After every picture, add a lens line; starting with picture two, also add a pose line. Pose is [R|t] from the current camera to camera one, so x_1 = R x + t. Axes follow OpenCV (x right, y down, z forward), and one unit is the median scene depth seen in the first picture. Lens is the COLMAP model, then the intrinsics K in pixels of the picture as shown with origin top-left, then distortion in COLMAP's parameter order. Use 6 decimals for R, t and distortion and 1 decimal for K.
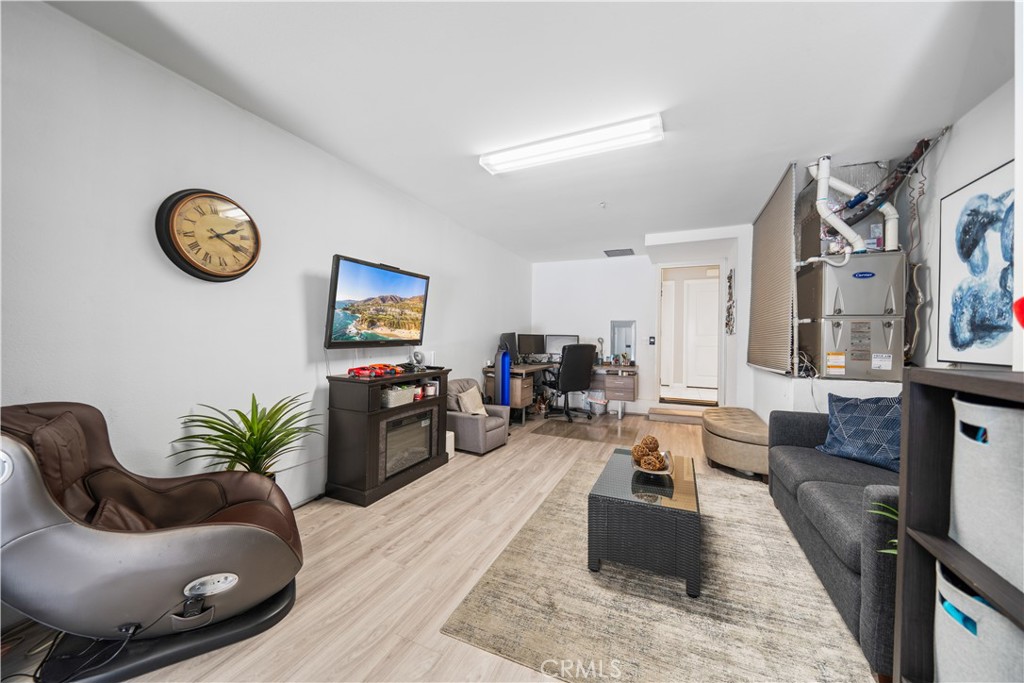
lens RADIAL K [[380.7, 0, 508.7], [0, 380.7, 337.8], [0, 0, 1]] dist [-0.005536, -0.000770]
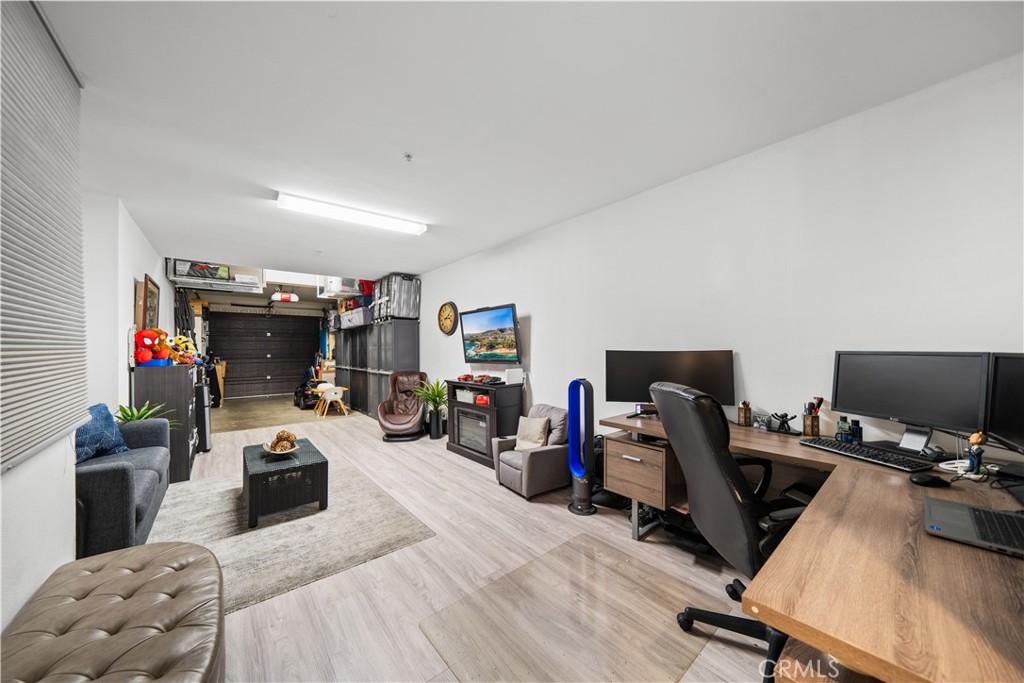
lens RADIAL K [[350.1, 0, 509.1], [0, 350.1, 348.3], [0, 0, 1]] dist [-0.007439, 0.000443]
pose [[-0.443629, -0.009970, -0.896155, 0.853922], [-0.000859, 0.999942, -0.010700, -0.019848], [0.896210, -0.003977, -0.443612, 1.714024]]
